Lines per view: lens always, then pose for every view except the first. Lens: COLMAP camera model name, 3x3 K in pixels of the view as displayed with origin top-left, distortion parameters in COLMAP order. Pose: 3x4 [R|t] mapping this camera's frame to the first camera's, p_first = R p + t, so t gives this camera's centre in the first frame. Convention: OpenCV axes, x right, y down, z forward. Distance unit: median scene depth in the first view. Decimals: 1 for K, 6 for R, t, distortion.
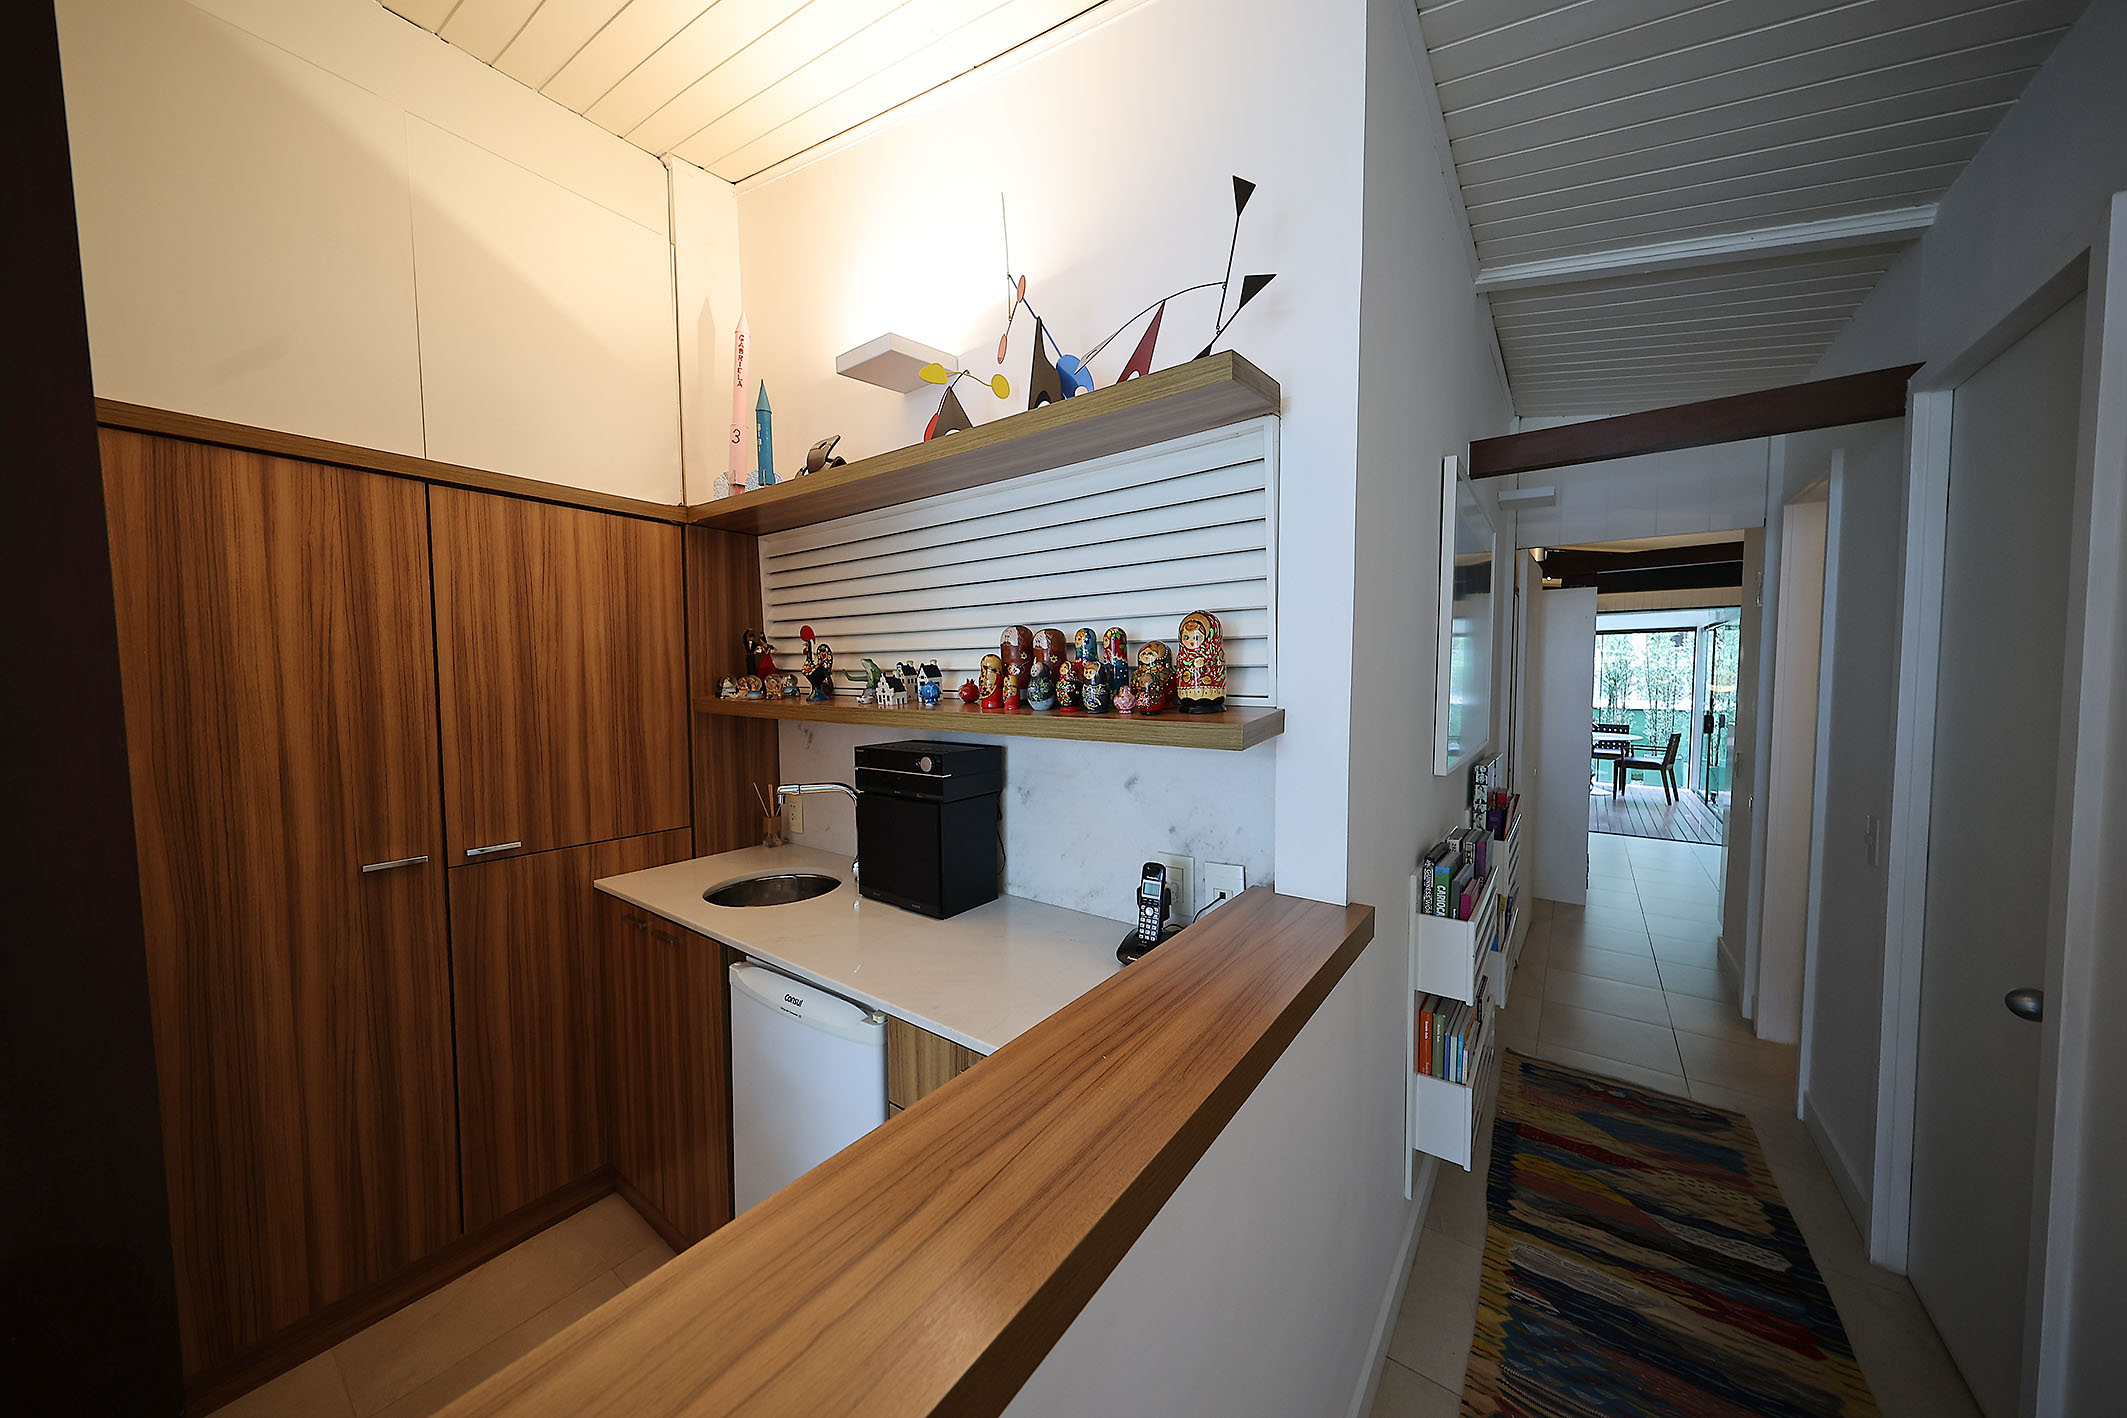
lens RADIAL K [[704.5, 0, 1059.9], [0, 704.5, 715.2], [0, 0, 1]] dist [-0.000331, 0.000148]
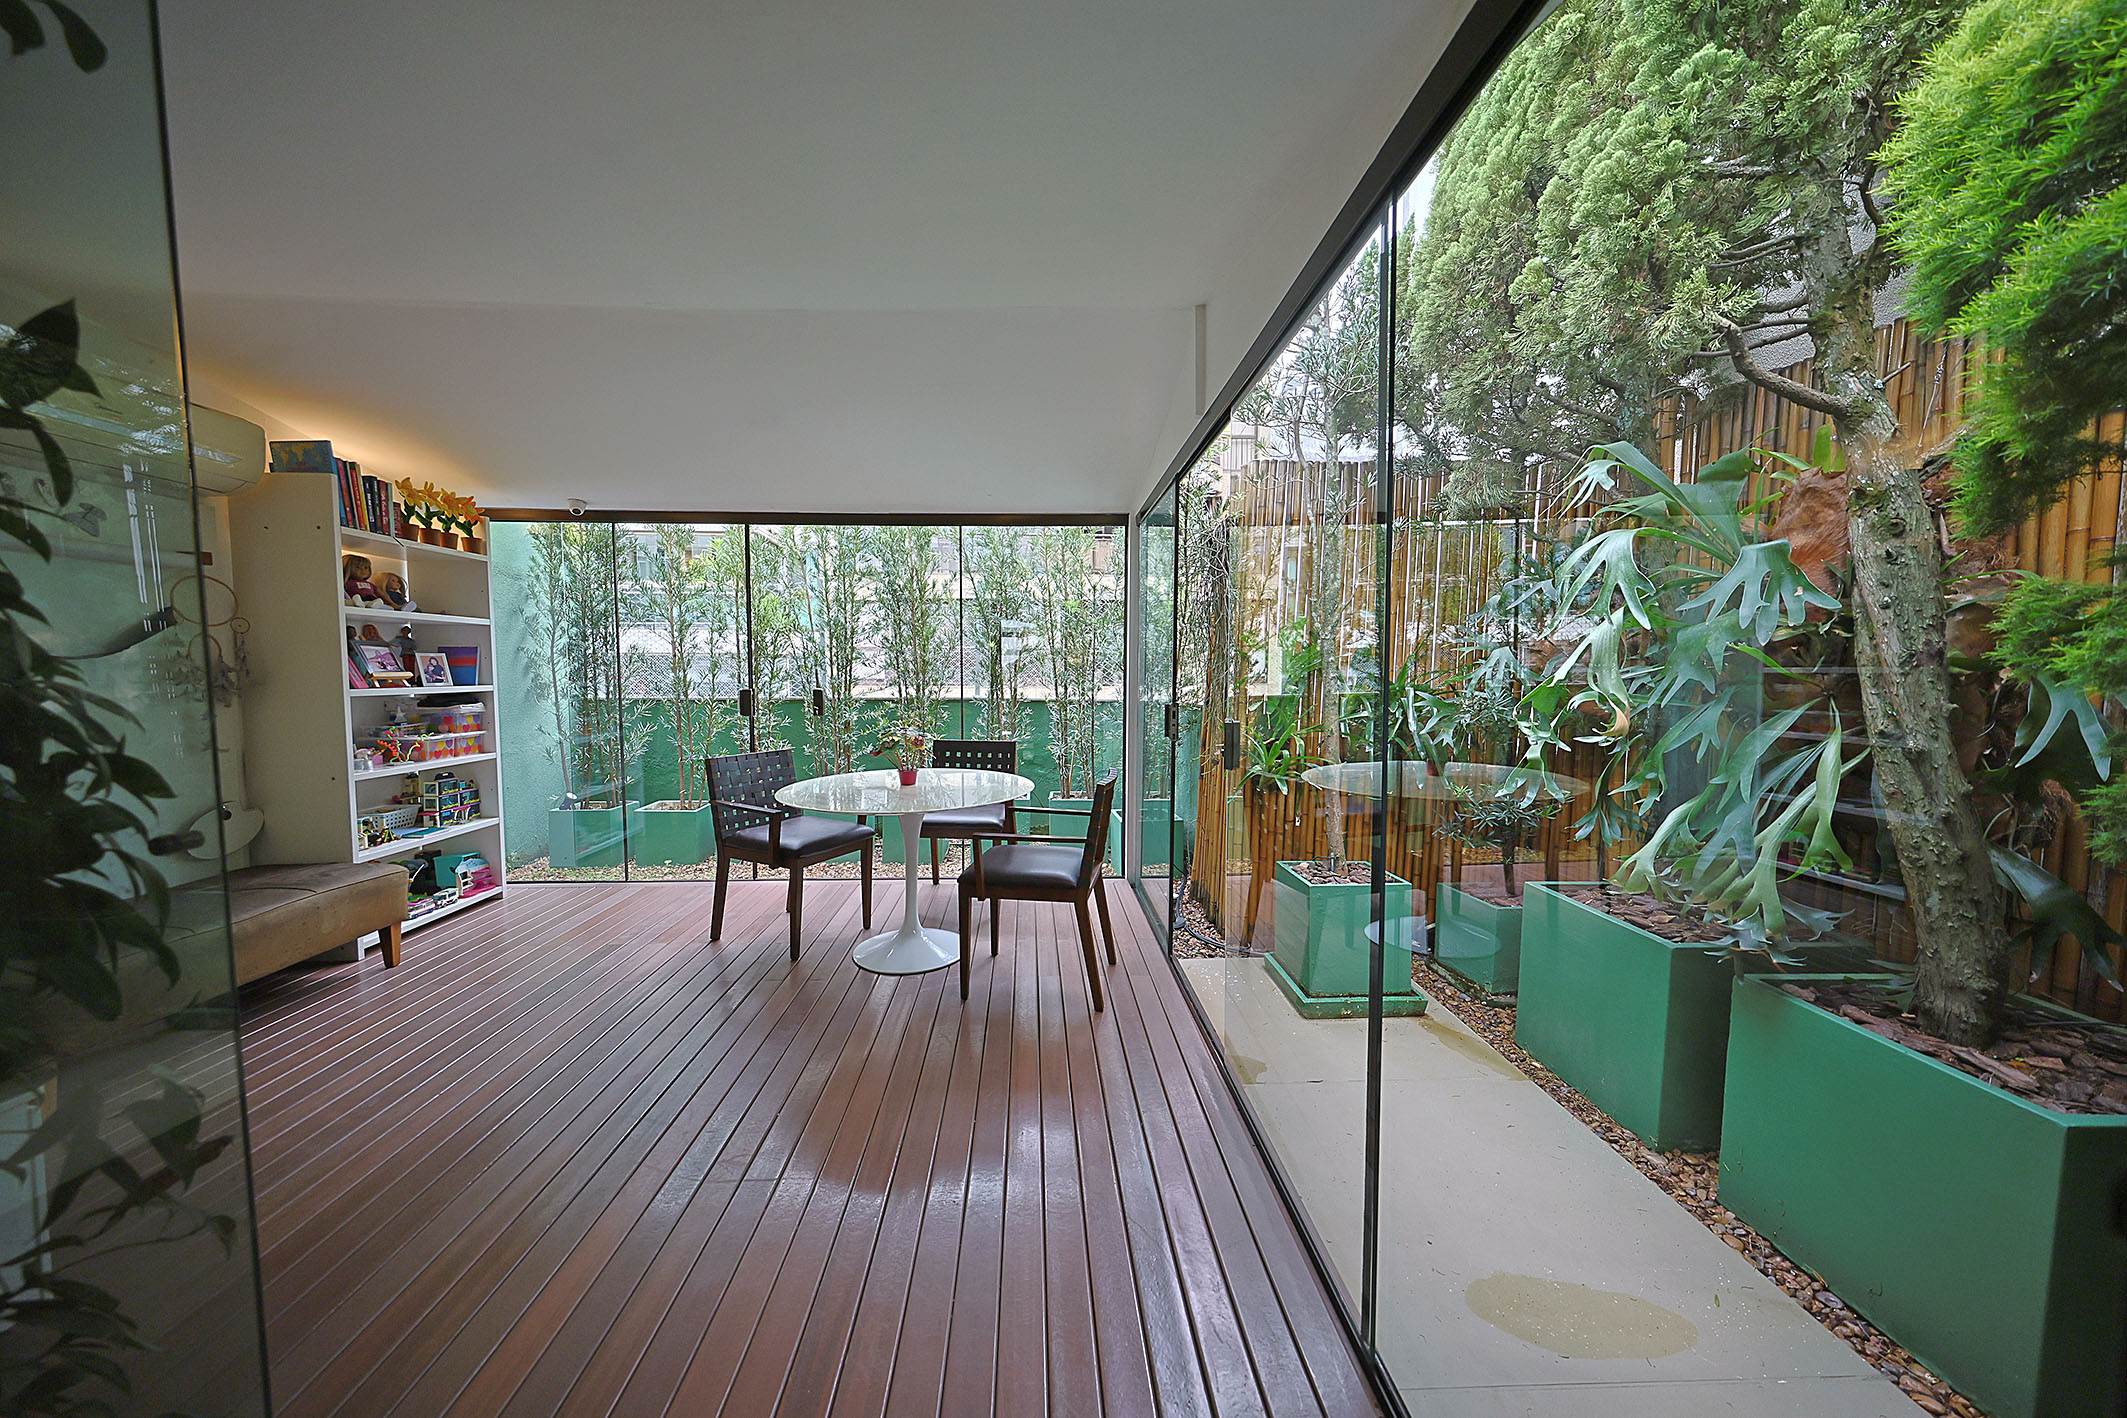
lens RADIAL K [[724.3, 0, 1068.5], [0, 724.3, 717.5], [0, 0, 1]] dist [0.001516, 0.000078]
pose [[0.769492, -0.037458, 0.637557, 3.149499], [0.030383, 0.999295, 0.022042, -0.049788], [-0.637934, 0.002410, 0.770087, 3.657880]]
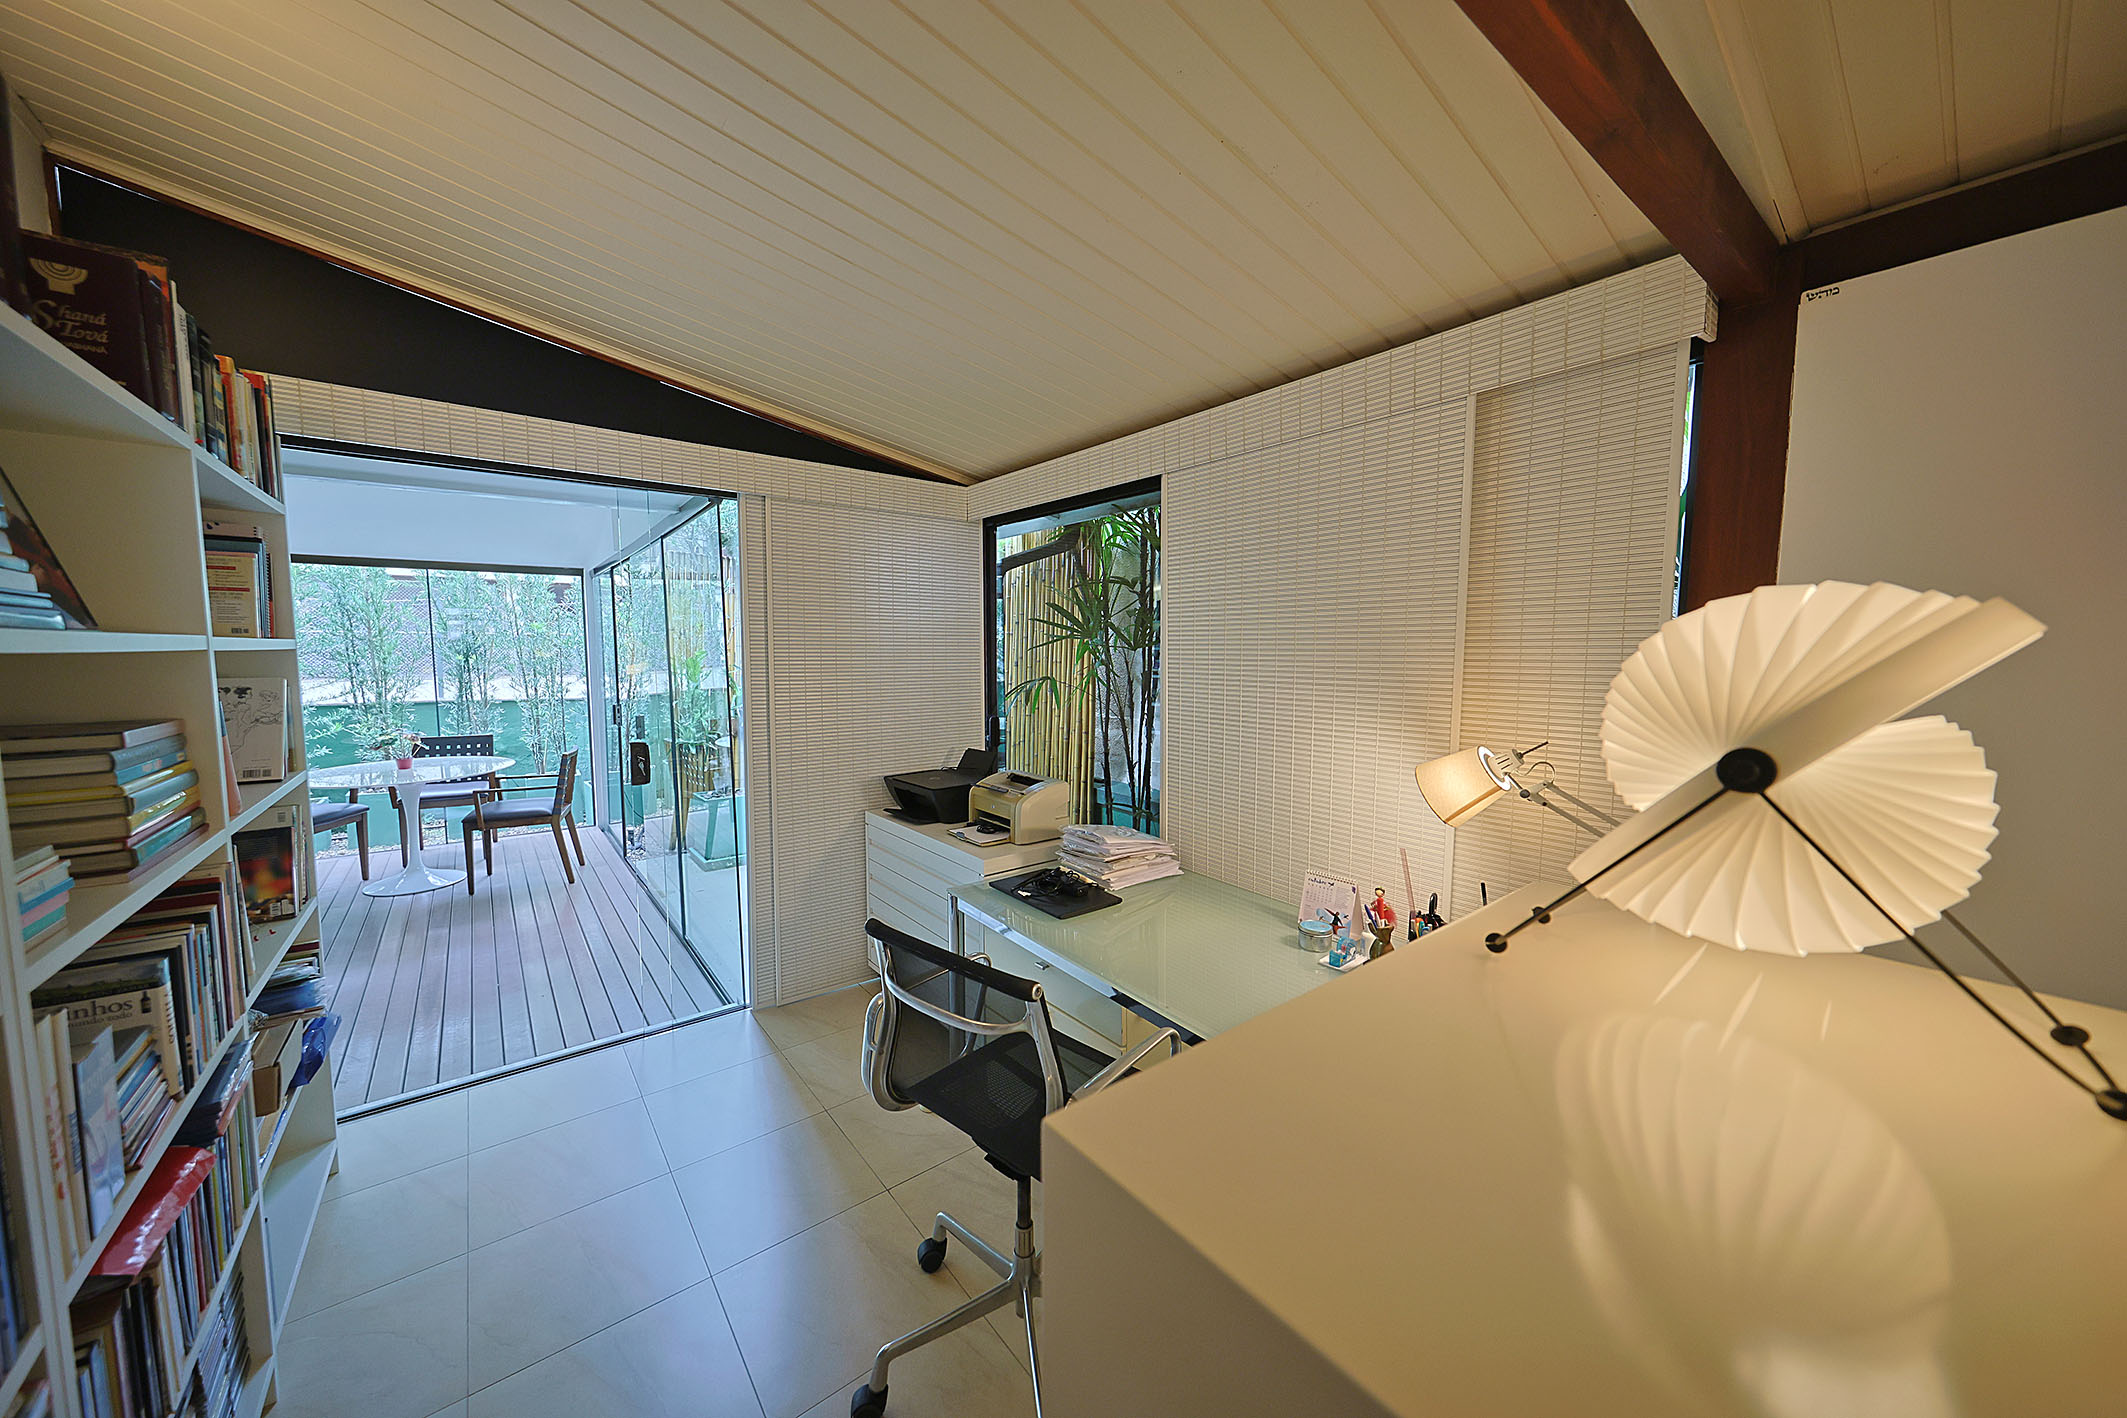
lens RADIAL K [[747.1, 0, 1068.6], [0, 747.1, 714.4], [0, 0, 1]] dist [0.000858, 0.000038]
pose [[0.257363, -0.081825, 0.962844, 1.995564], [0.047105, 0.996286, 0.072076, -0.130130], [-0.965166, 0.026805, 0.260262, 2.264596]]
